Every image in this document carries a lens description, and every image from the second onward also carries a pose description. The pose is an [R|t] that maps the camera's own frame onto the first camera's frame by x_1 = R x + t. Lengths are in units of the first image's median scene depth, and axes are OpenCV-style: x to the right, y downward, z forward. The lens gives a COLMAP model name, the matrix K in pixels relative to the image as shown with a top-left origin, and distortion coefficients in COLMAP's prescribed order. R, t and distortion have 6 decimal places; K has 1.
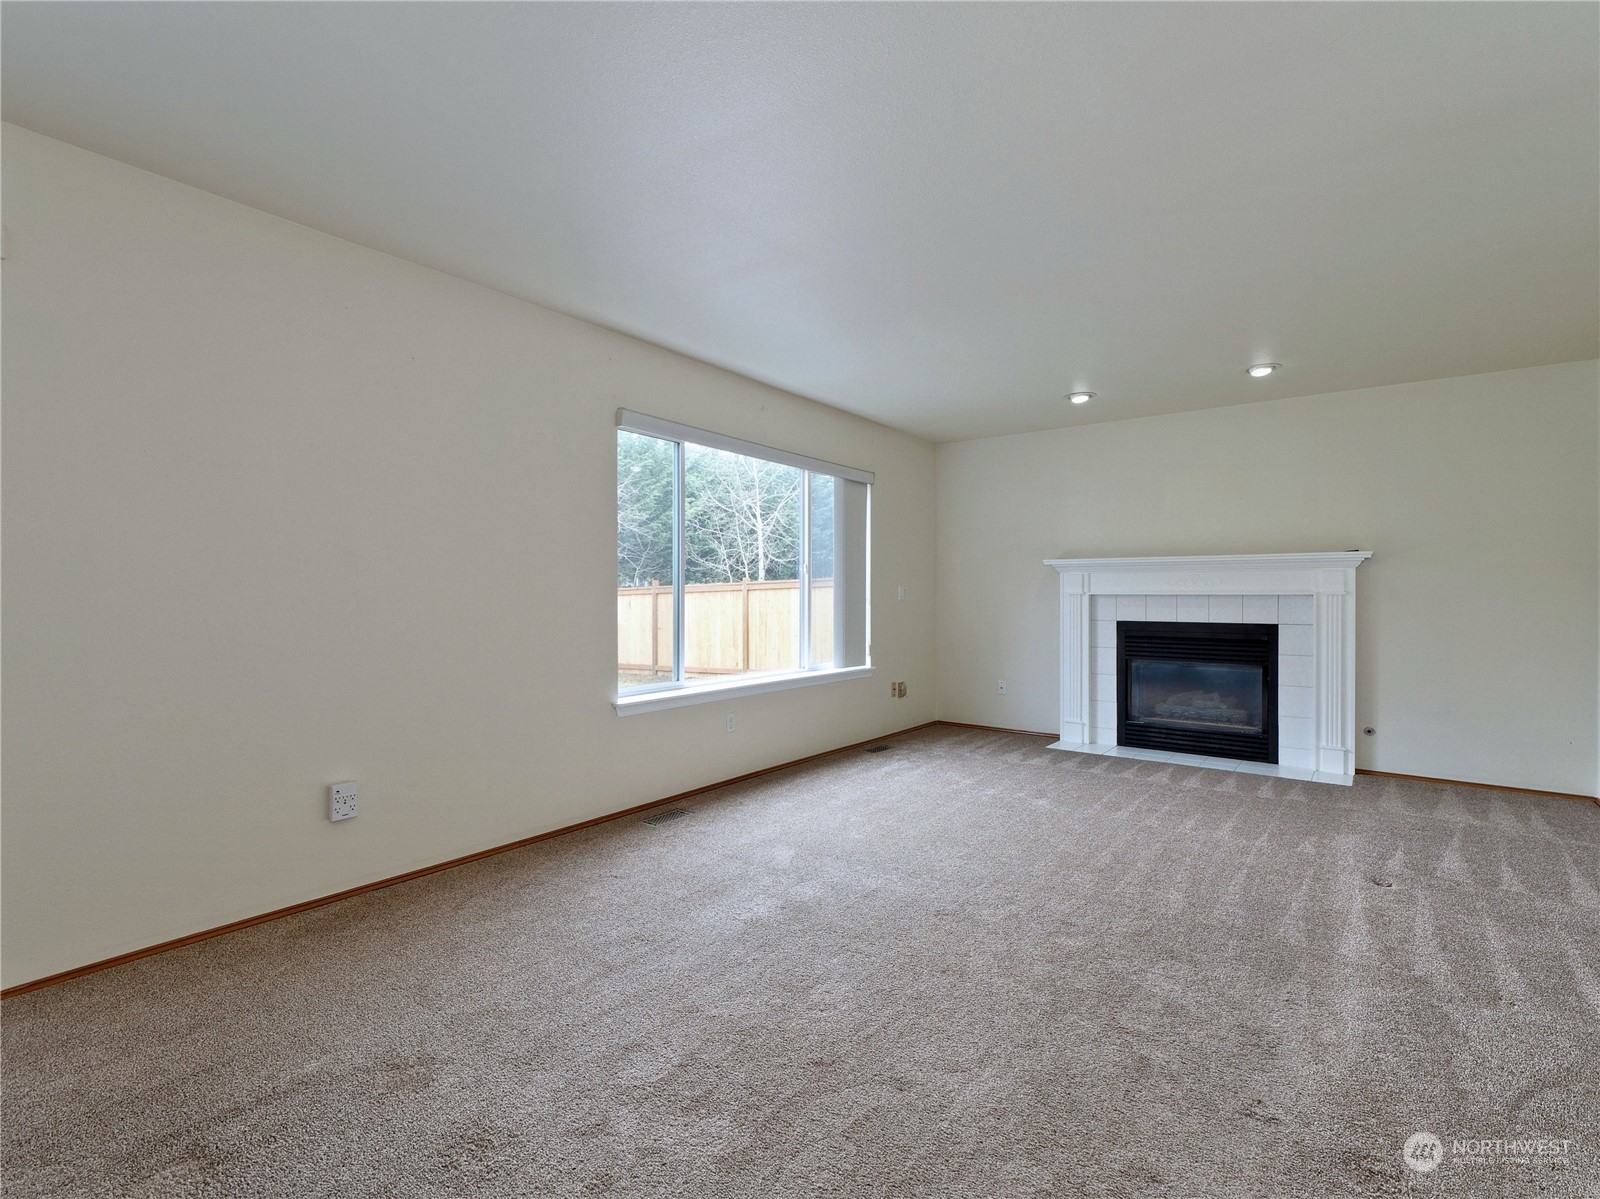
lens RADIAL K [[758.9, 0, 803.0], [0, 758.9, 596.6], [0, 0, 1]] dist [0.001512, -0.001029]
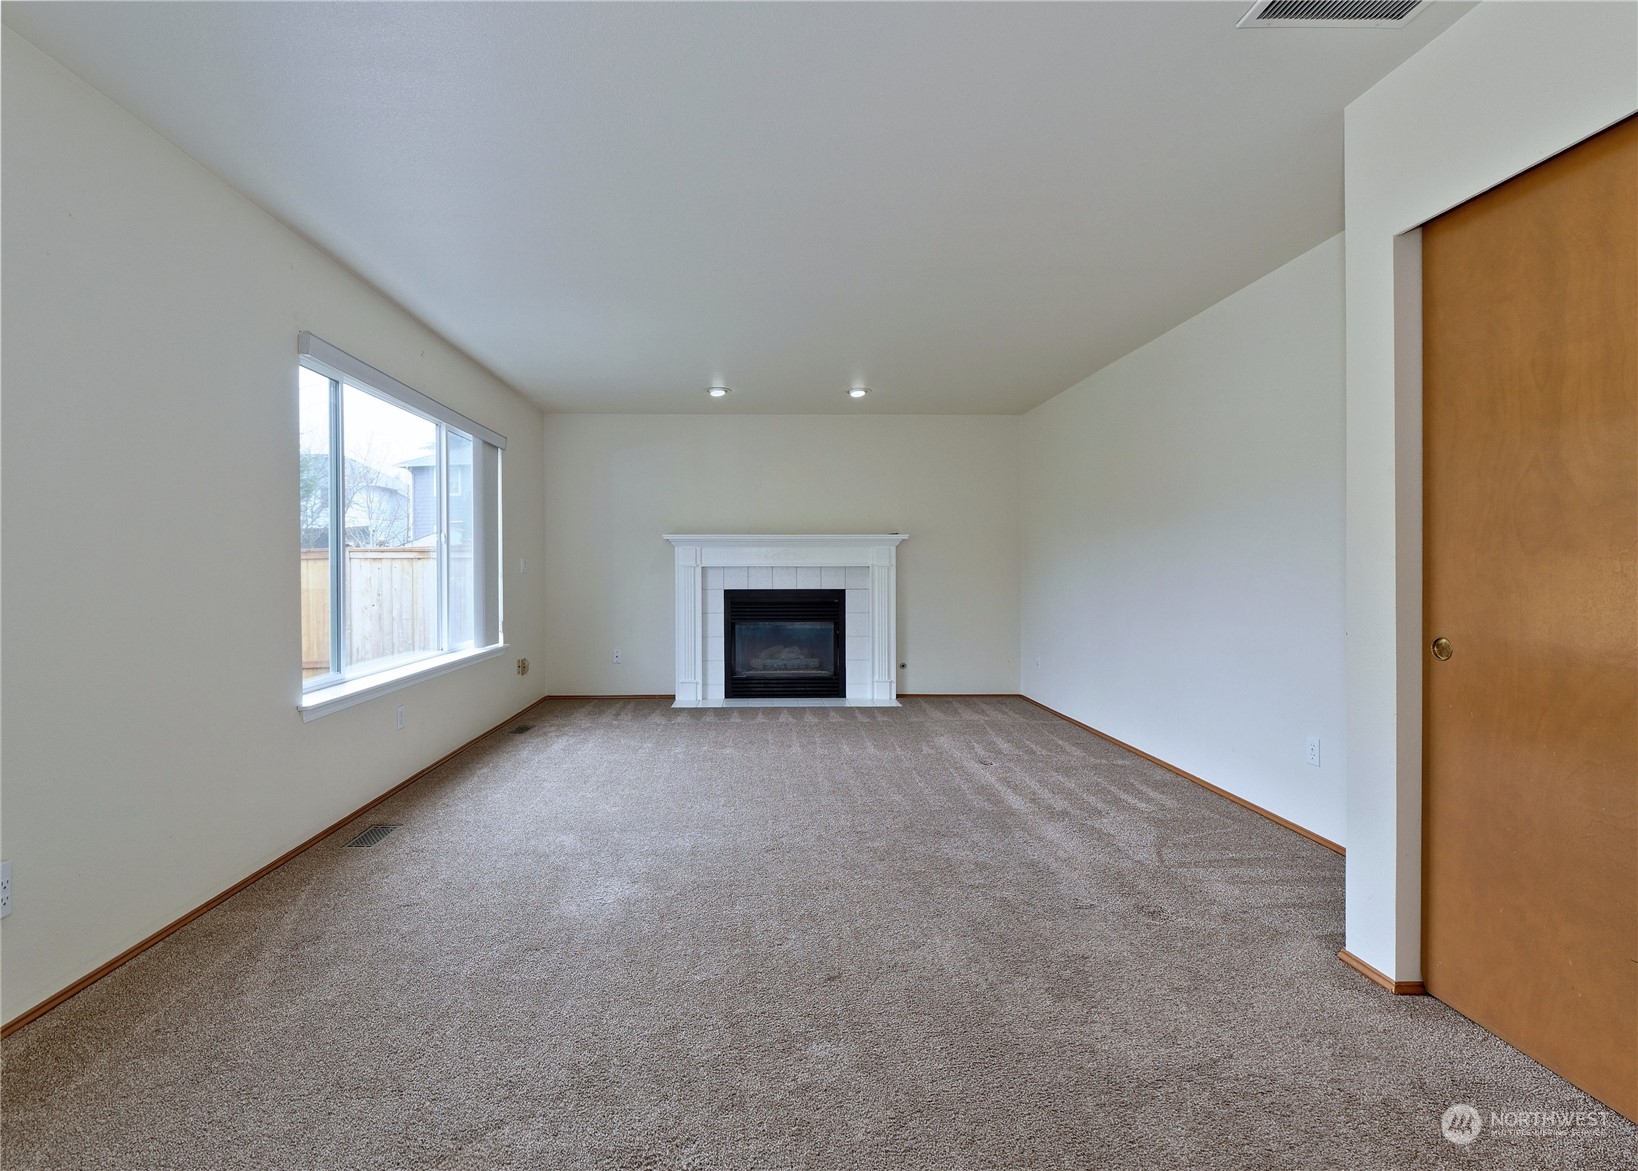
lens RADIAL K [[738.4, 0, 819.0], [0, 738.4, 585.5], [0, 0, 1]] dist [0.006848, -0.000159]
pose [[0.790676, -0.019051, 0.611938, -0.174801], [0.004903, 0.999681, 0.024787, -0.001542], [-0.612215, -0.016598, 0.790517, 0.036634]]
